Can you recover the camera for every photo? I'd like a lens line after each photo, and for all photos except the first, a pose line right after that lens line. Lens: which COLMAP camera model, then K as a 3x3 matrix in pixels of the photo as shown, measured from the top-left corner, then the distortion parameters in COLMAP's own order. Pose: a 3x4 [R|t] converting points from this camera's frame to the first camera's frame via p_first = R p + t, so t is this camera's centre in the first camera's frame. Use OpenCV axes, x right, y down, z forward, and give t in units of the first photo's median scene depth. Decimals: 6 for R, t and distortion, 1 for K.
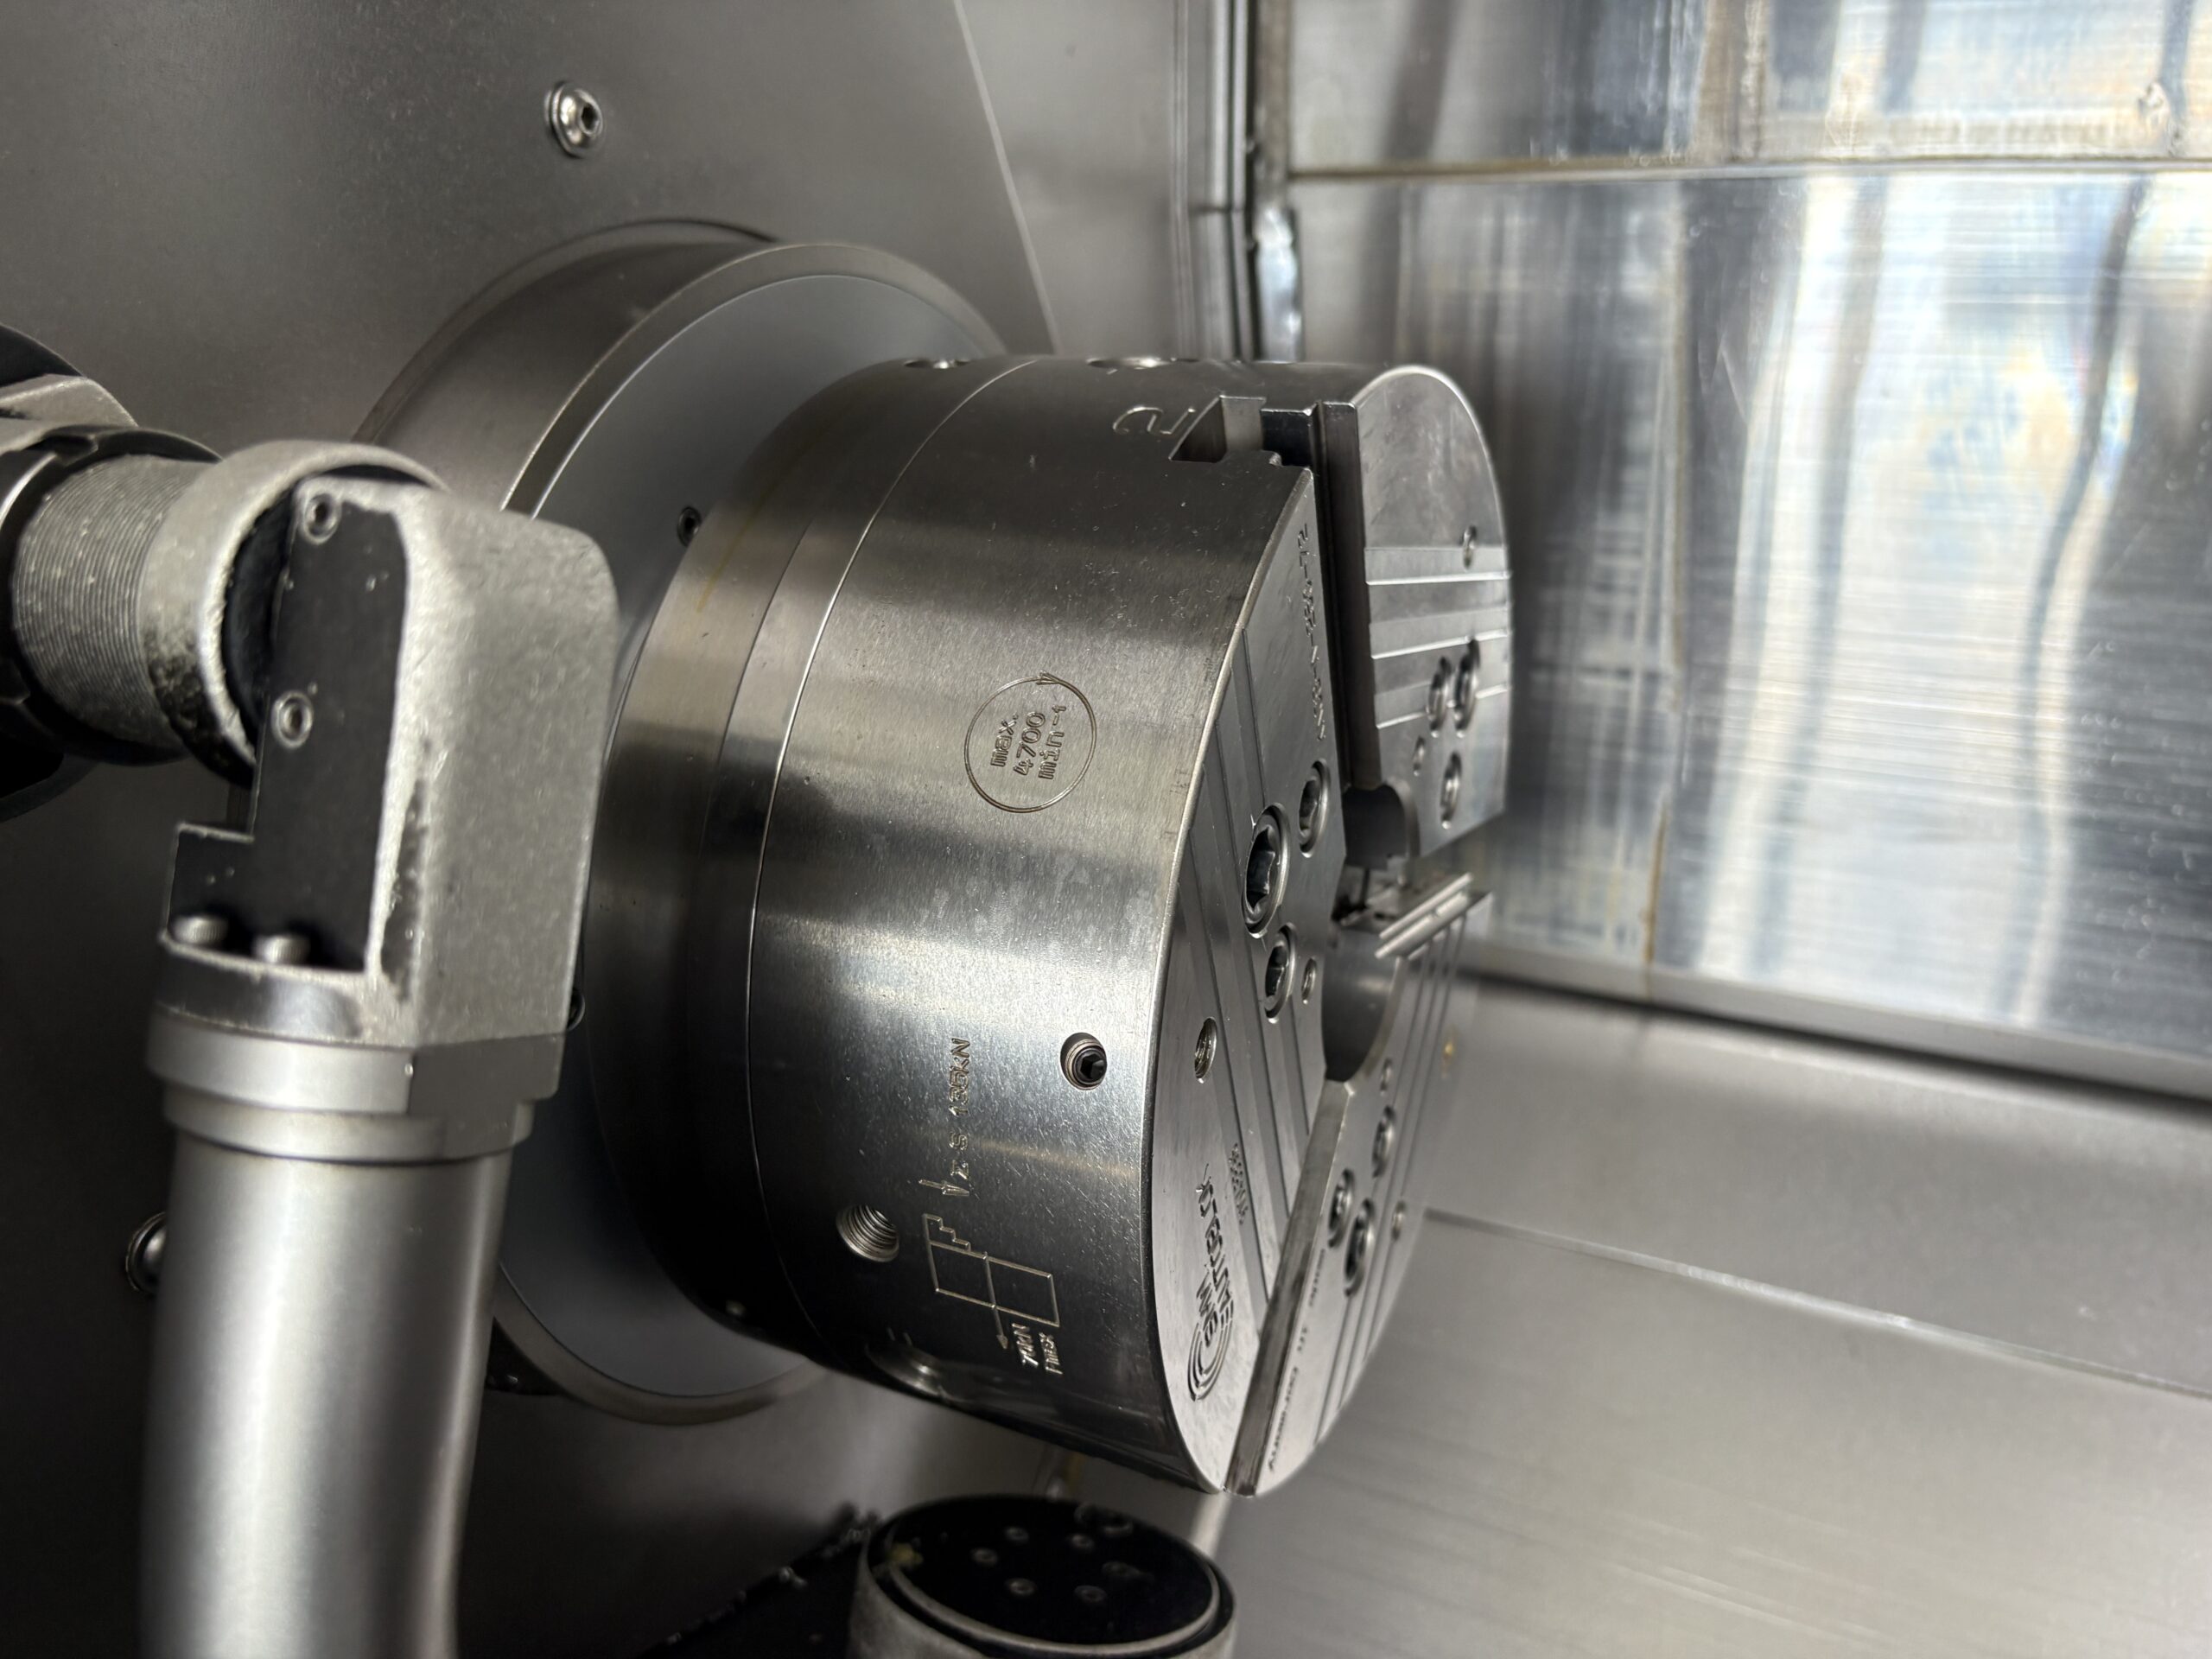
lens RADIAL K [[1715.8, 0, 1105.4], [0, 1715.8, 808.4], [0, 0, 1]] dist [0.085491, -0.200014]
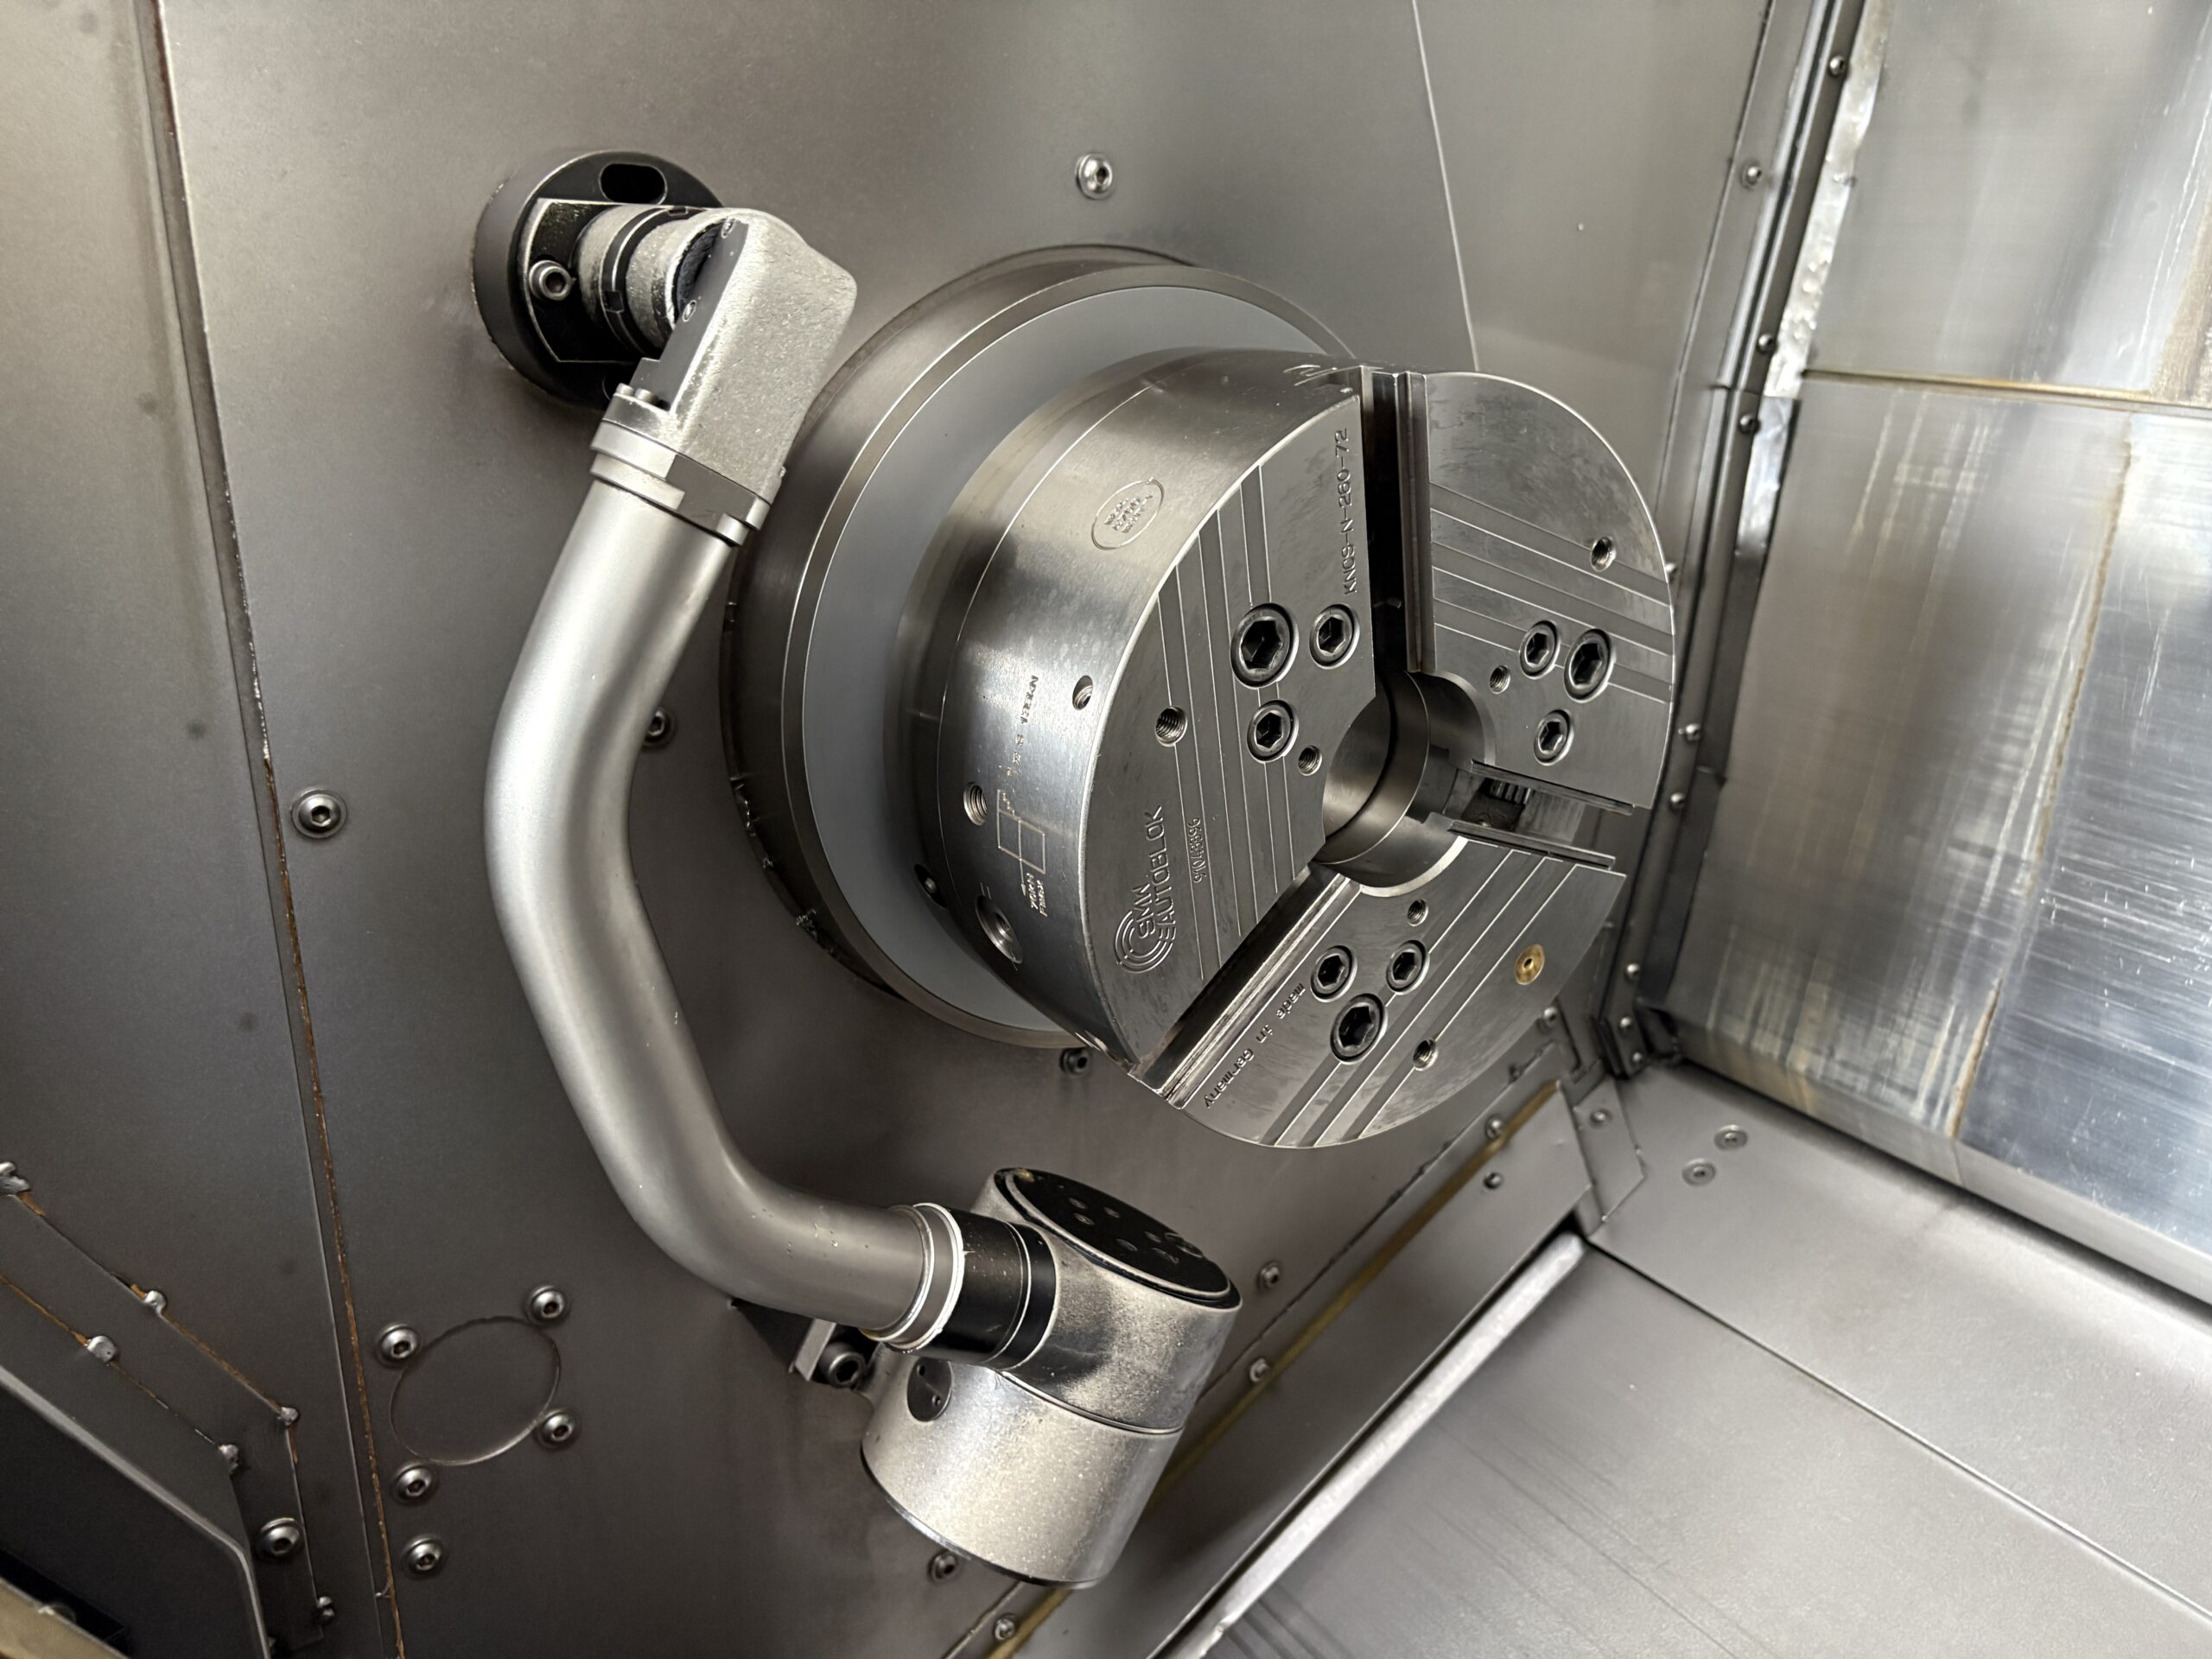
lens RADIAL K [[1705.4, 0, 1104.9], [0, 1705.4, 843.2], [0, 0, 1]] dist [0.044078, -0.063822]
pose [[0.860106, 0.266068, -0.435231, 0.714695], [-0.316369, 0.947522, -0.045964, 0.334051], [0.400161, 0.177228, 0.899145, -0.412354]]
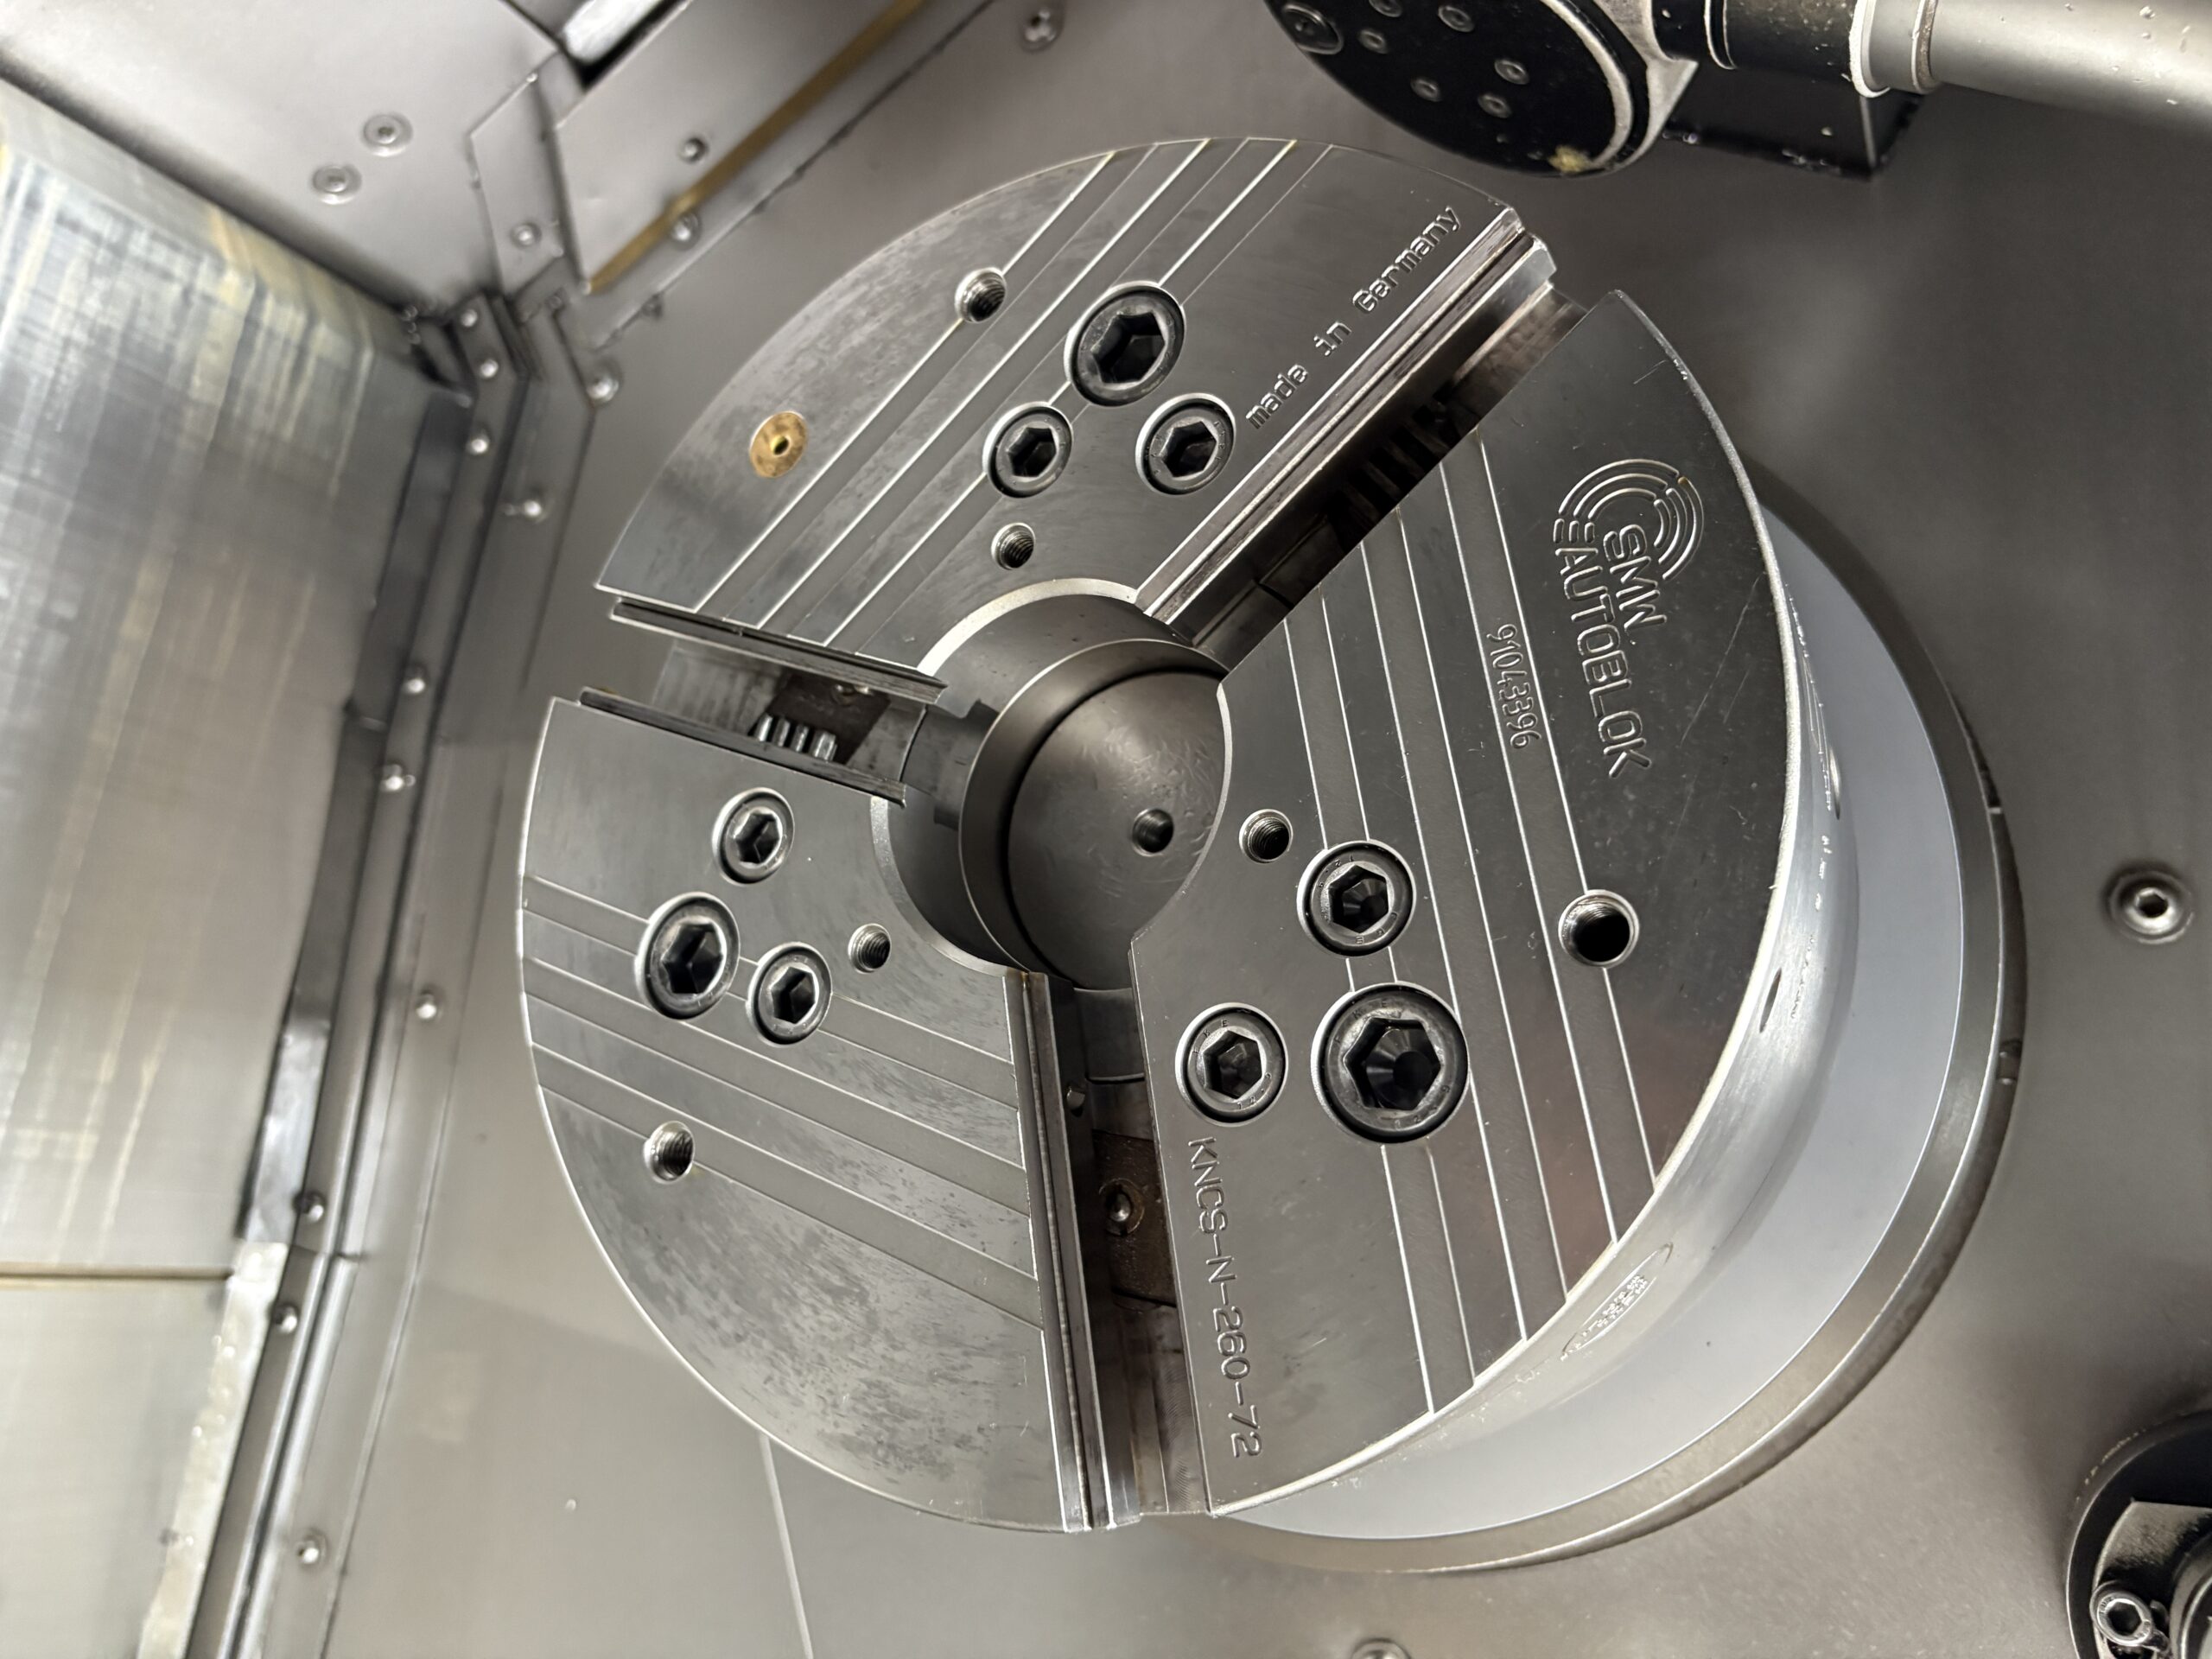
lens RADIAL K [[1673.2, 0, 1105.8], [0, 1673.2, 825.2], [0, 0, 1]] dist [0.078800, -0.125767]
pose [[-0.784448, -0.250488, -0.567360, 0.722488], [0.369842, -0.923287, -0.103725, 0.183373], [-0.497854, -0.291200, 0.816911, 0.464361]]
